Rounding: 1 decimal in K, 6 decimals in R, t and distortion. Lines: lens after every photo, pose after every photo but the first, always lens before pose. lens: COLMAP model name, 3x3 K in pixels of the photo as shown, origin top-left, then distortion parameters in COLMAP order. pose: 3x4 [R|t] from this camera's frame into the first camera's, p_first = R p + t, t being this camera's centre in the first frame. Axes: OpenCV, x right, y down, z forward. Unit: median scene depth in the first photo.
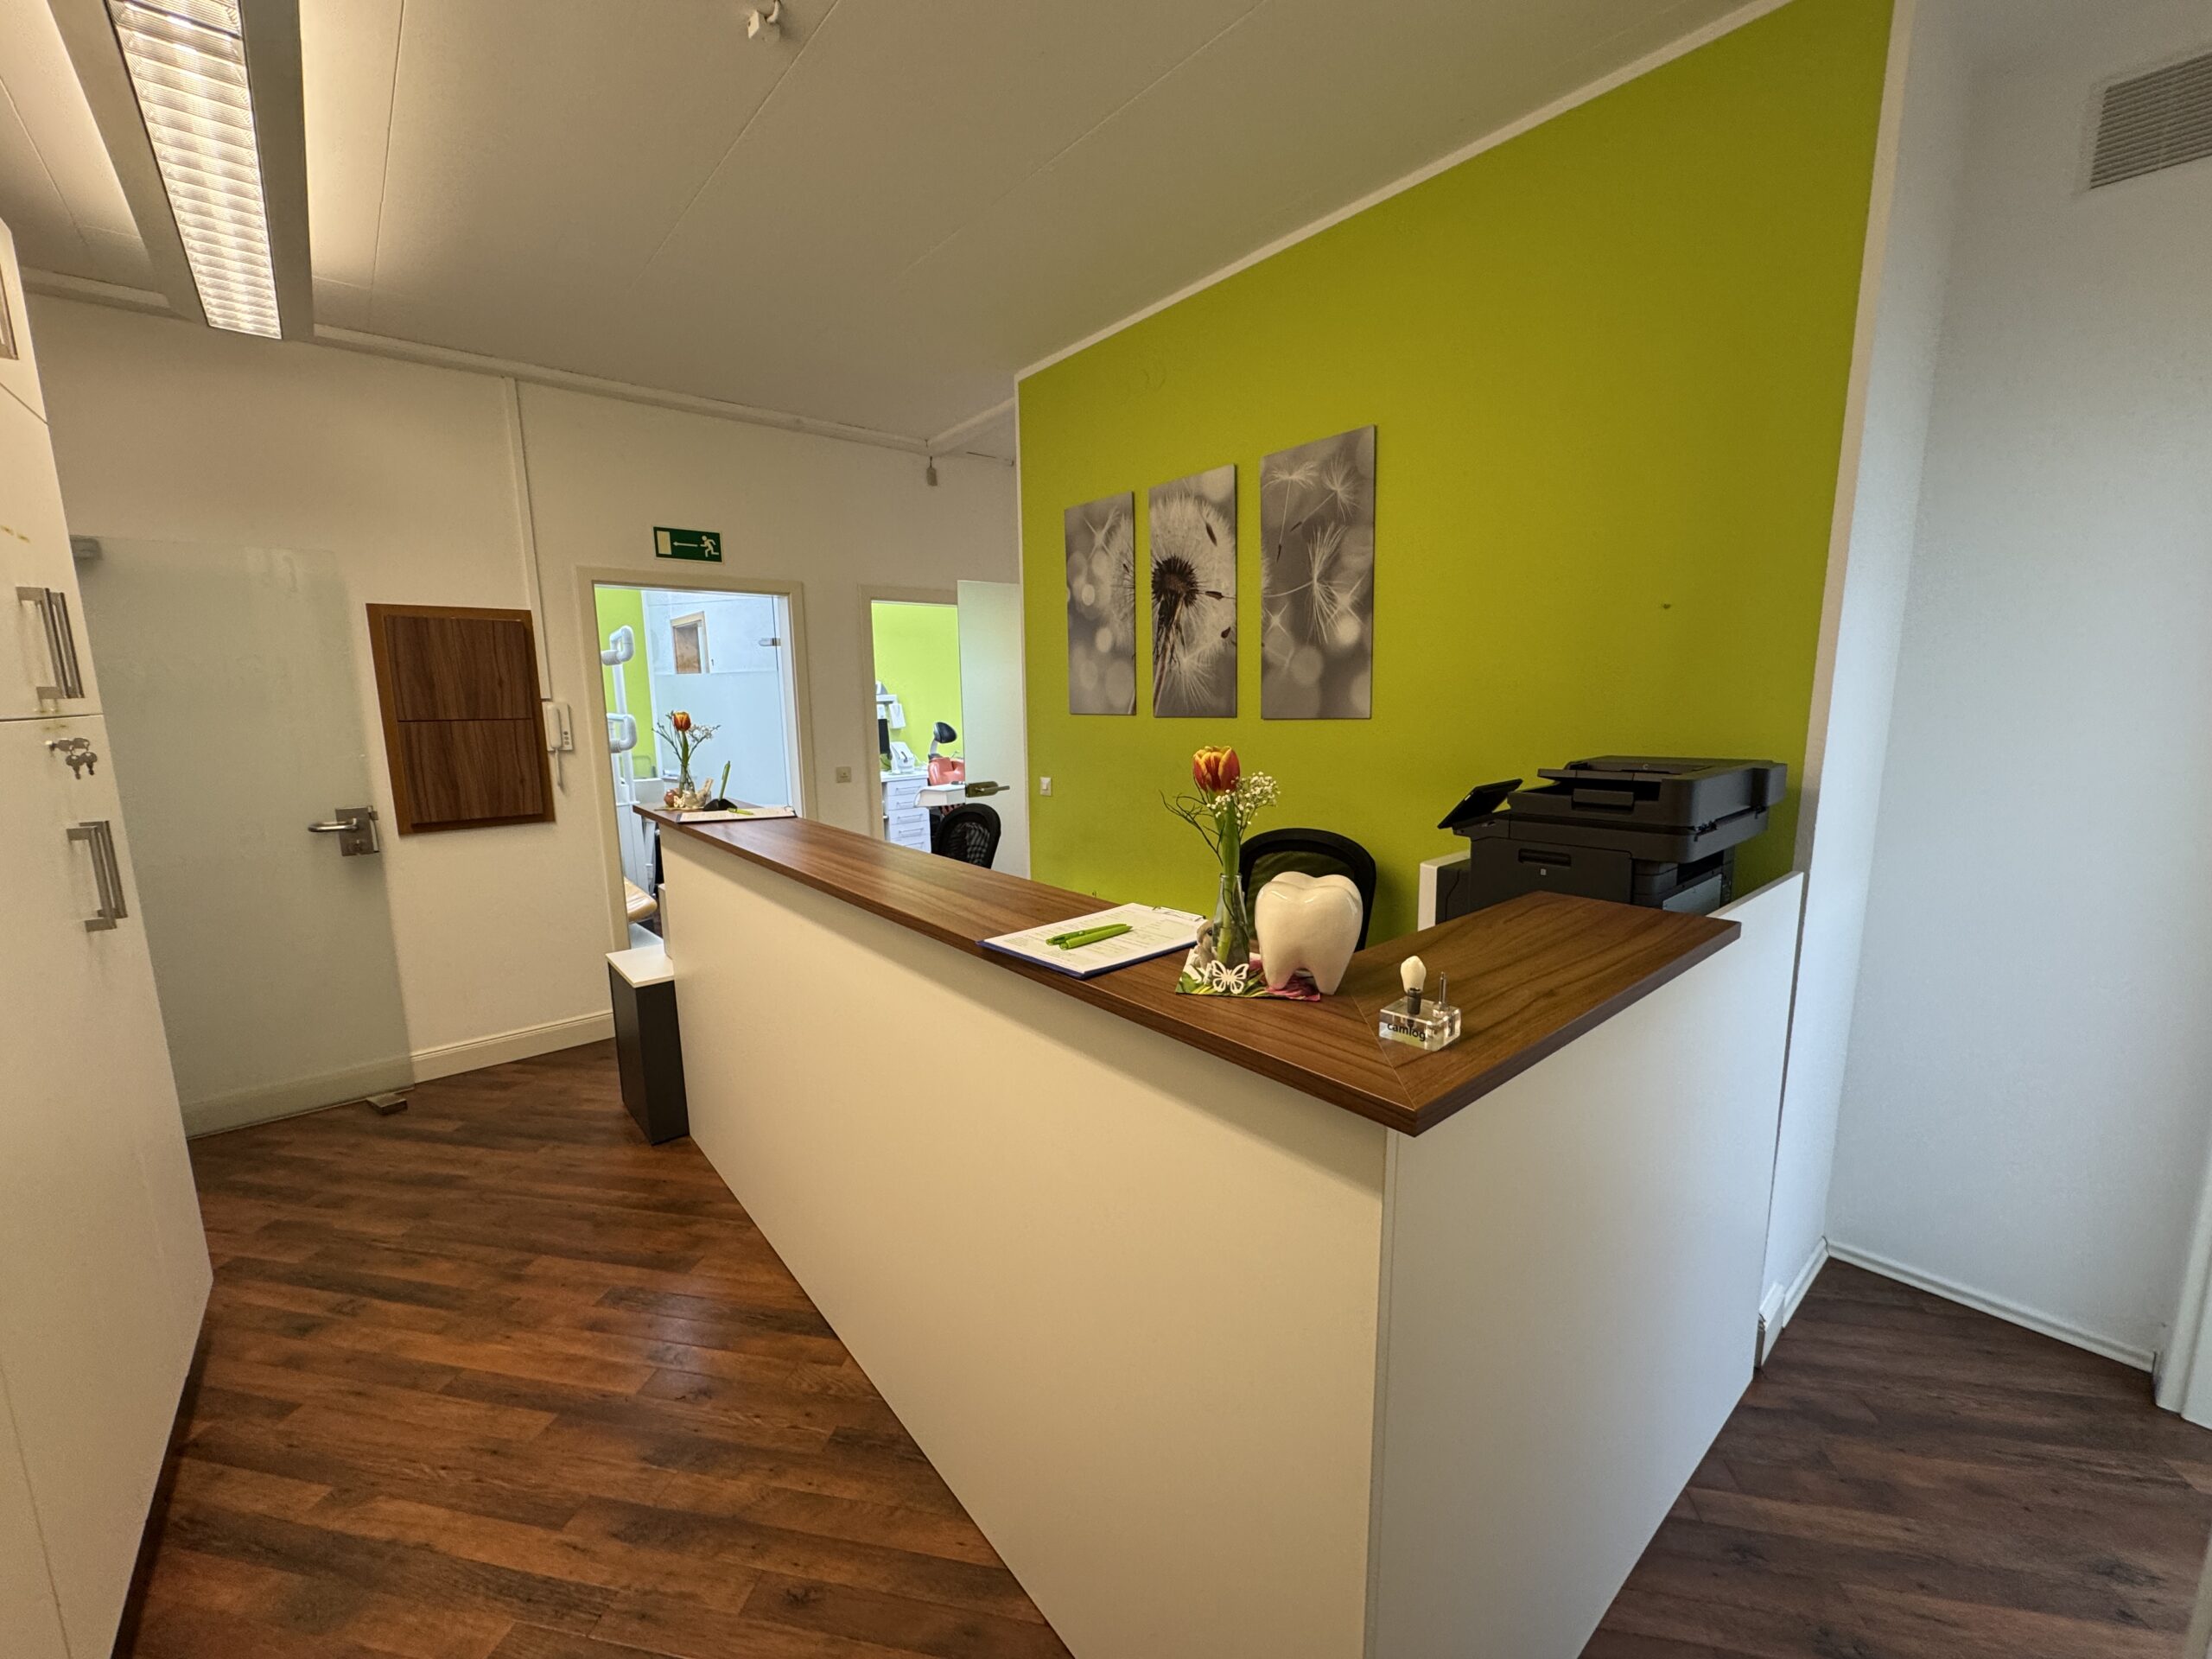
lens RADIAL K [[876.2, 0, 1104.0], [0, 876.2, 829.9], [0, 0, 1]] dist [-0.001356, 0.000446]
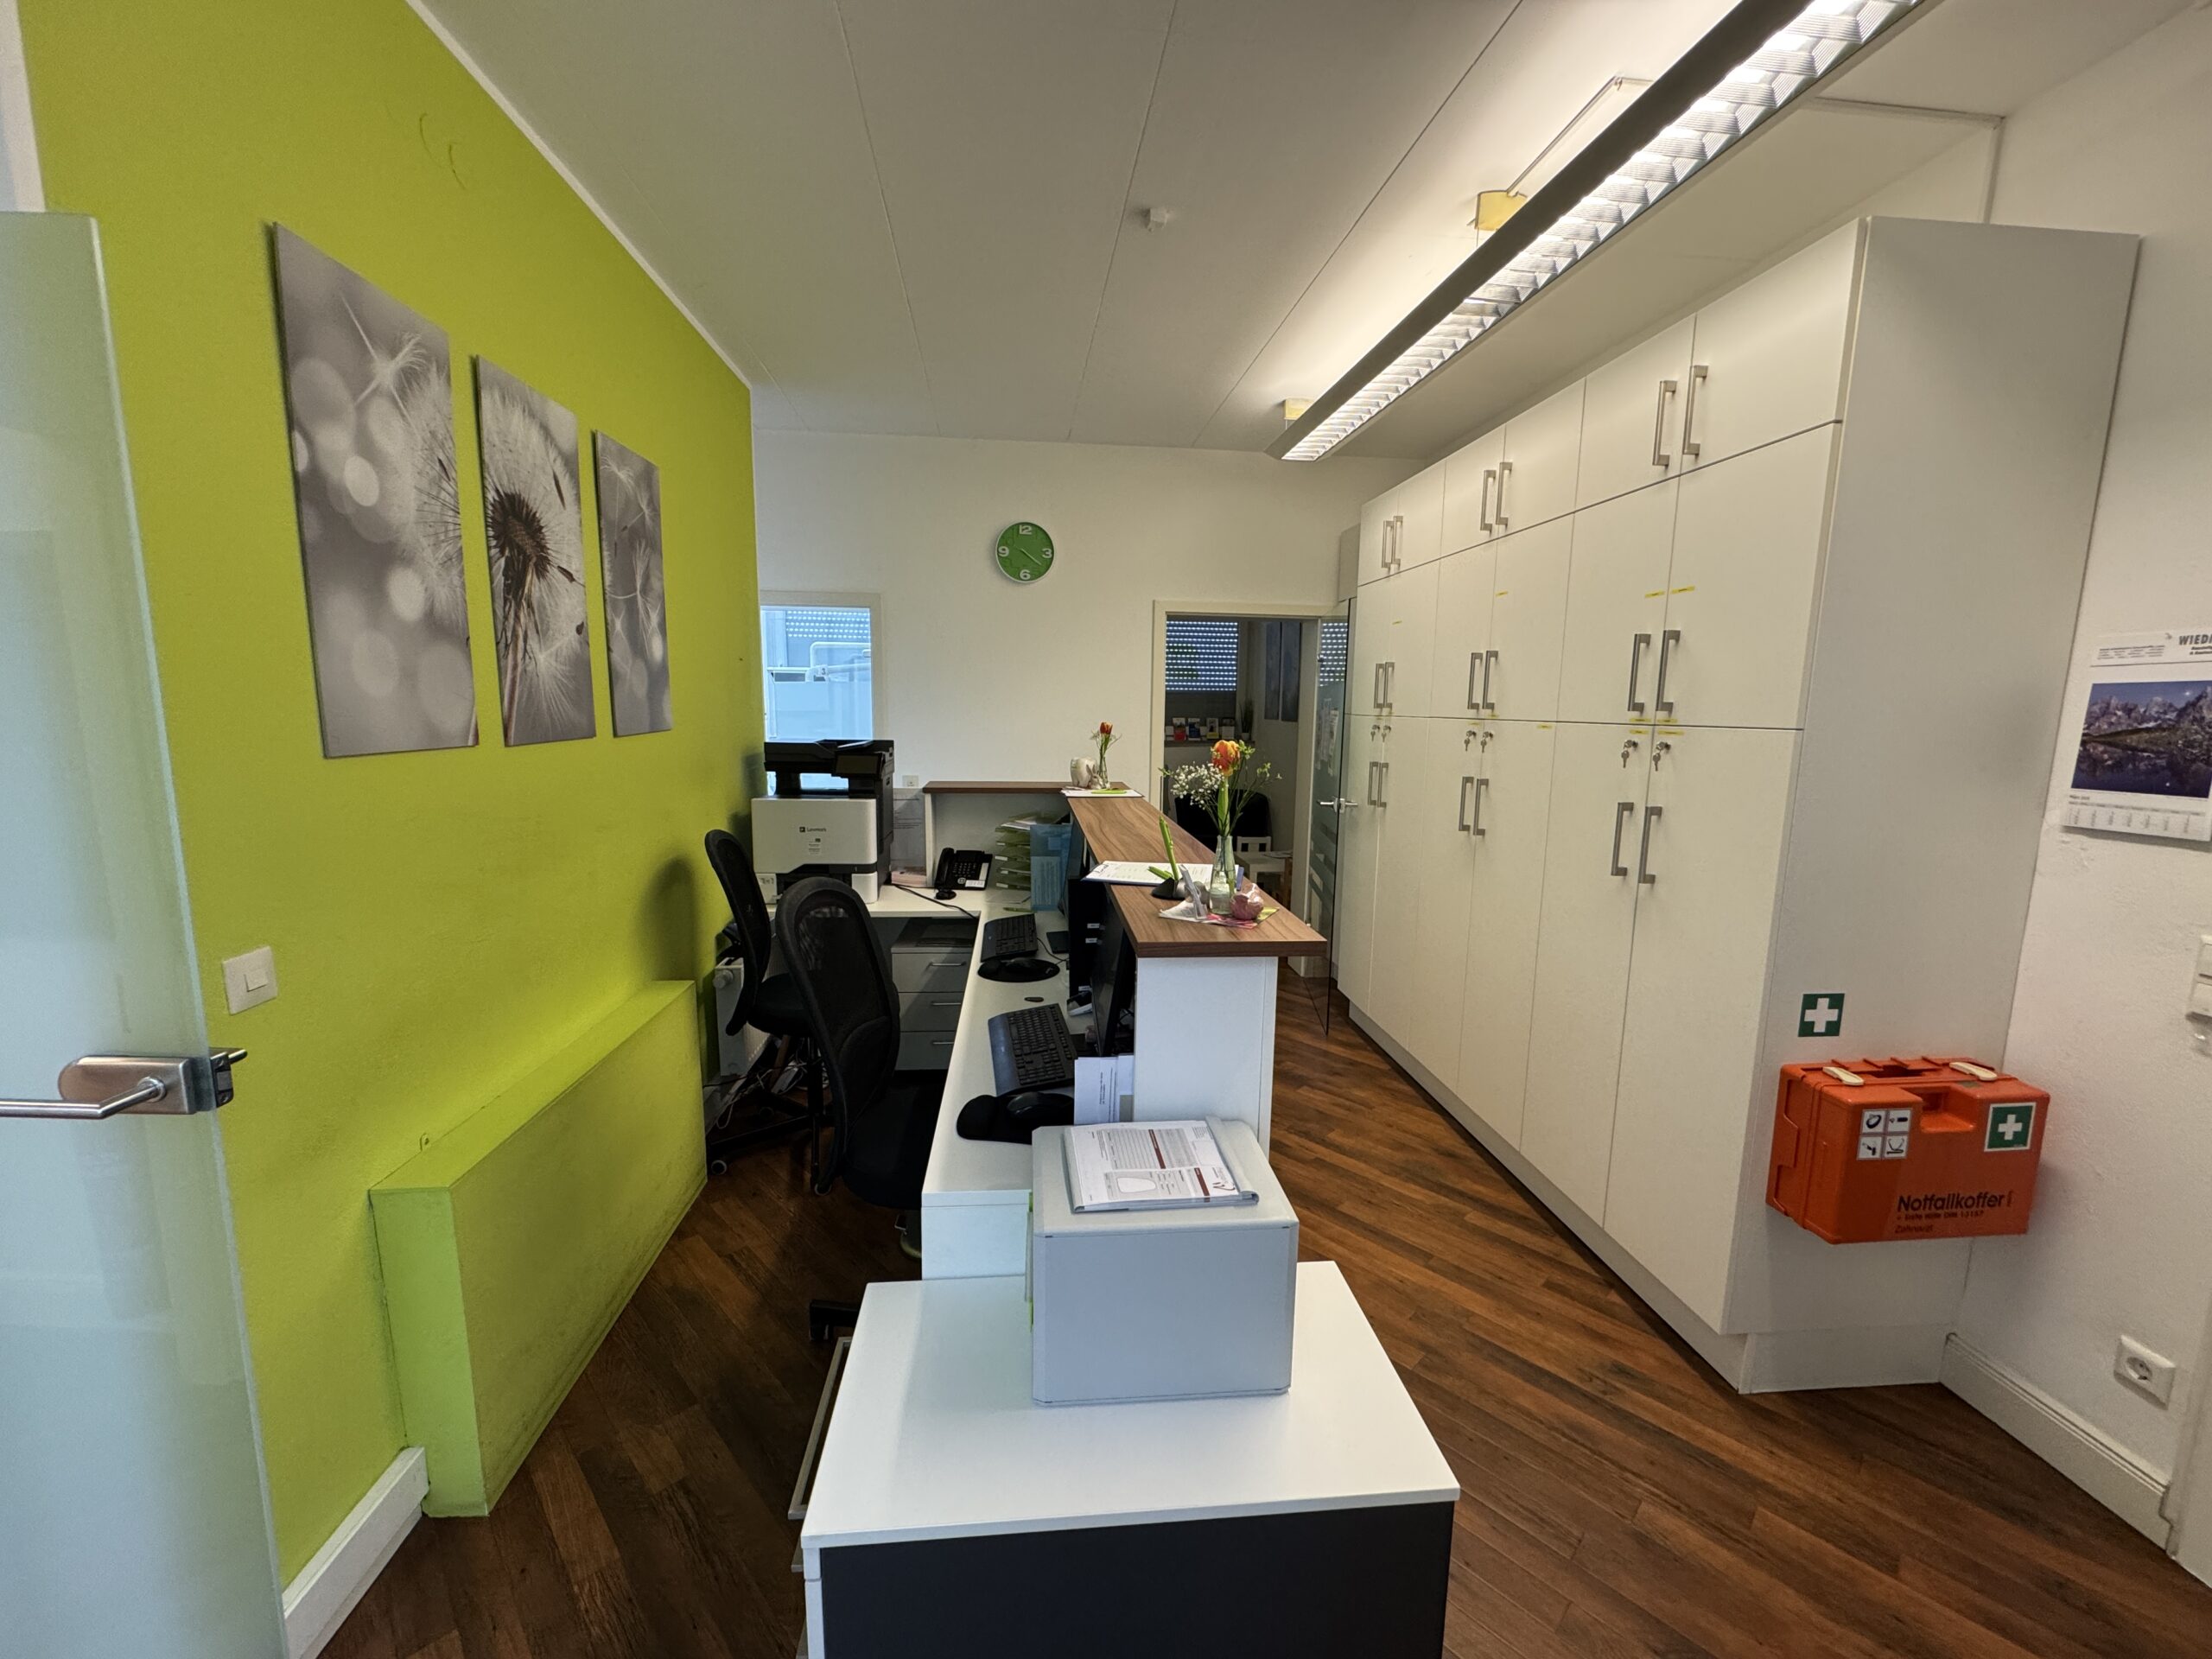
lens RADIAL K [[876.2, 0, 1101.9], [0, 876.2, 831.1], [0, 0, 1]] dist [-0.001356, 0.000446]
pose [[-0.819743, -0.078471, 0.567331, -0.692565], [0.089690, 0.960759, 0.262483, -0.216670], [-0.565666, 0.266052, -0.780537, 1.402279]]
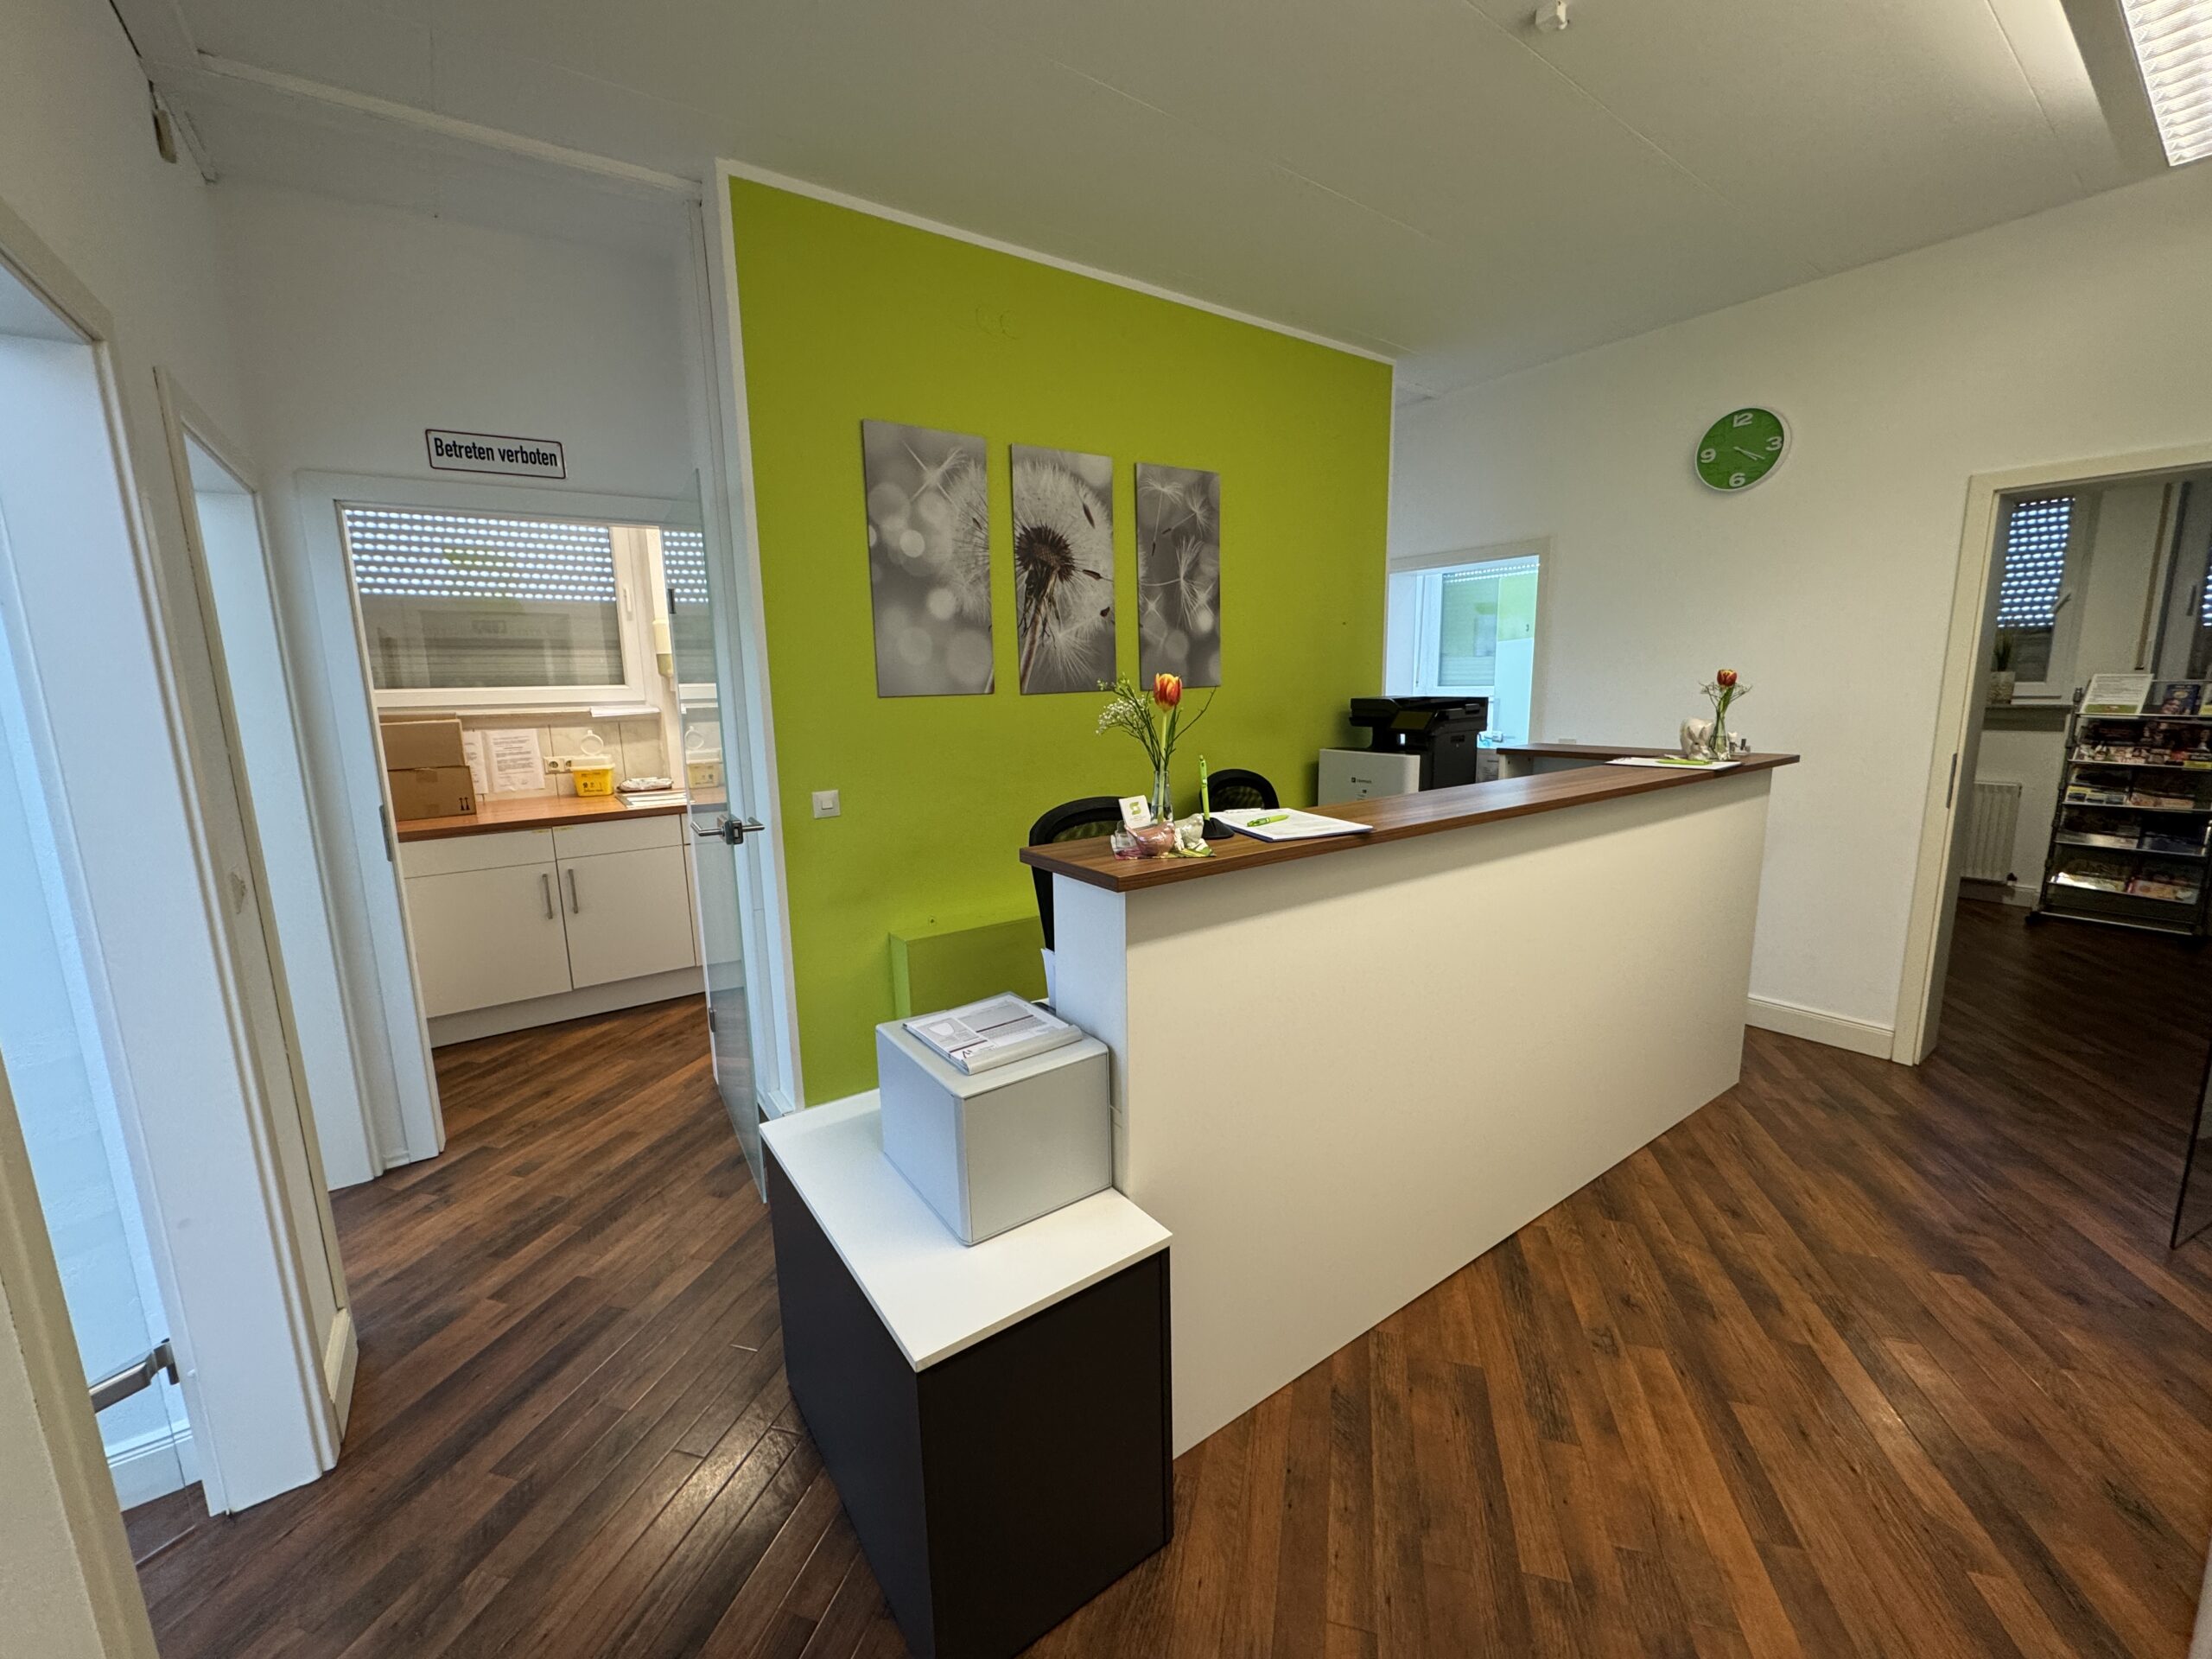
lens RADIAL K [[876.2, 0, 1104.1], [0, 876.2, 831.2], [0, 0, 1]] dist [-0.001356, 0.000446]
pose [[0.081621, -0.156480, 0.984303, -0.971776], [0.178652, 0.973900, 0.140012, -0.114586], [-0.980521, 0.164419, 0.107446, 0.939472]]
